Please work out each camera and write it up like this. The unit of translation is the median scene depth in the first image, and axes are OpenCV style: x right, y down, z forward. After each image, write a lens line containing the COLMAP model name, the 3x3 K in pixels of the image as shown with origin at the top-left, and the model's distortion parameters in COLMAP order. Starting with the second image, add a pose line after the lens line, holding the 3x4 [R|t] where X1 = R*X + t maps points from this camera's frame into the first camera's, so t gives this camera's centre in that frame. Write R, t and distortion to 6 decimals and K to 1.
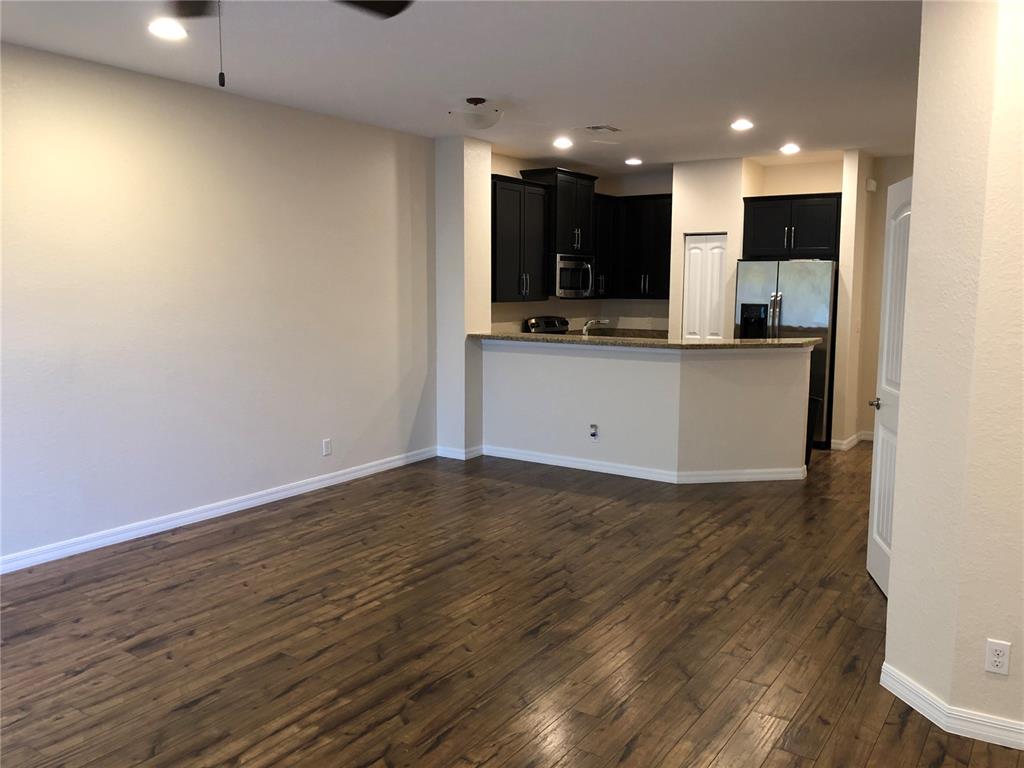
lens RADIAL K [[835.9, 0, 513.8], [0, 835.9, 378.7], [0, 0, 1]] dist [0.034957, -0.038646]
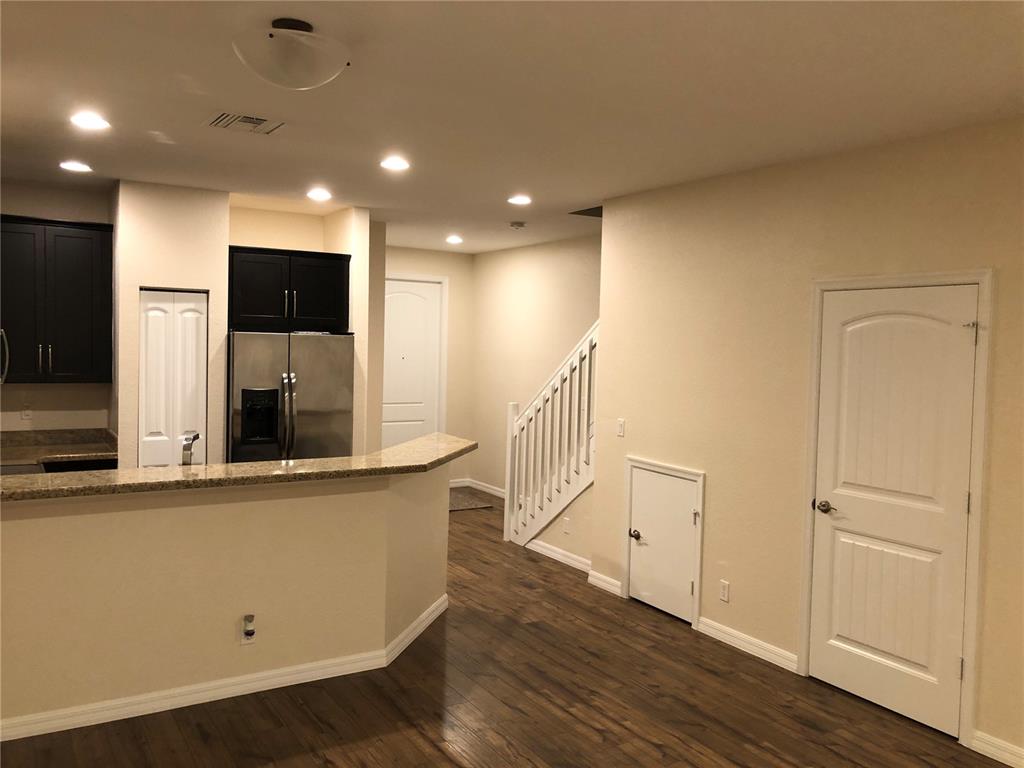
lens RADIAL K [[835.9, 0, 520.1], [0, 835.9, 374.1], [0, 0, 1]] dist [0.034957, -0.038646]
pose [[0.412197, -0.031367, 0.910555, -0.448400], [0.080779, 0.996730, -0.002232, -0.121691], [-0.907507, 0.074473, 0.413383, 0.709060]]
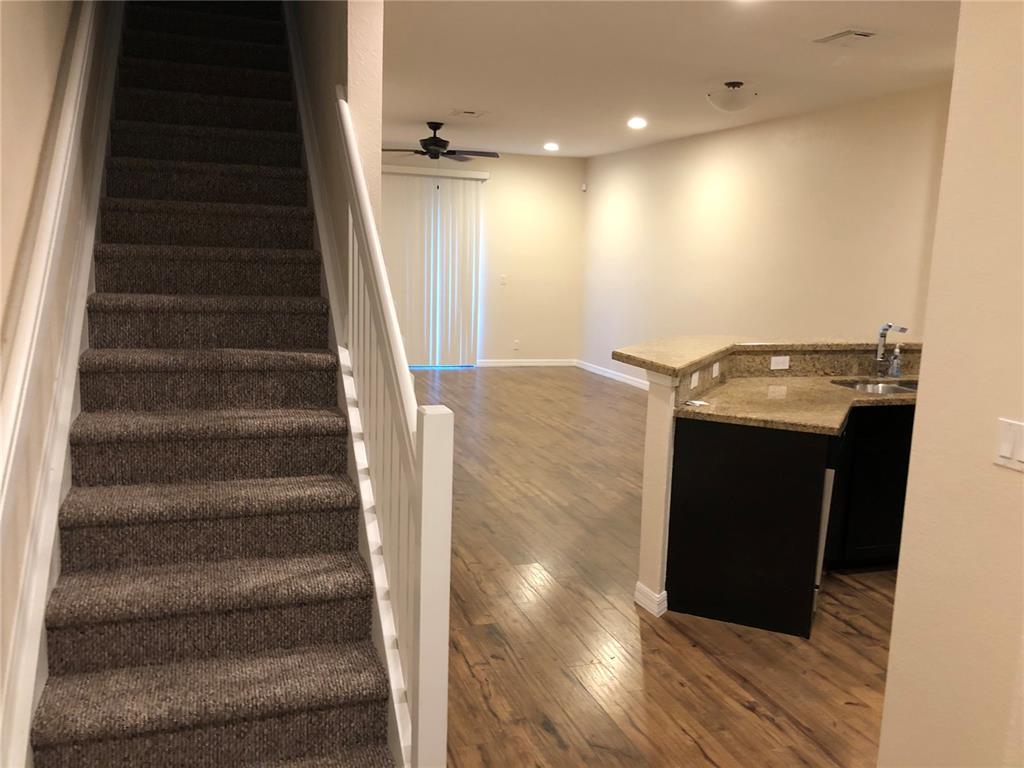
lens RADIAL K [[835.9, 0, 507.7], [0, 835.9, 376.5], [0, 0, 1]] dist [0.034957, -0.038646]
pose [[-0.601464, 0.092089, -0.793575, 1.020816], [-0.136226, 0.966964, 0.215458, -0.169510], [0.787200, 0.237696, -0.569049, 1.493118]]
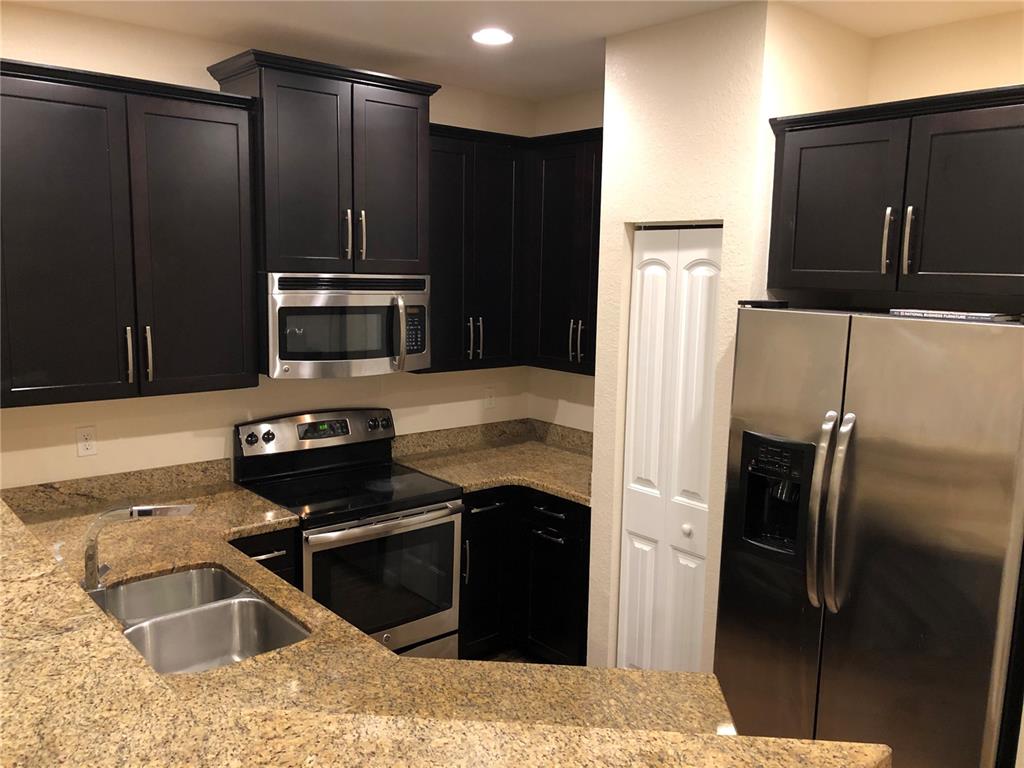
lens RADIAL K [[835.9, 0, 519.1], [0, 835.9, 381.4], [0, 0, 1]] dist [0.034957, -0.038646]
pose [[0.963751, 0.051629, -0.261762, 0.407561], [-0.046668, 0.998594, 0.025140, -0.170546], [0.262692, -0.012013, 0.964805, 0.967406]]
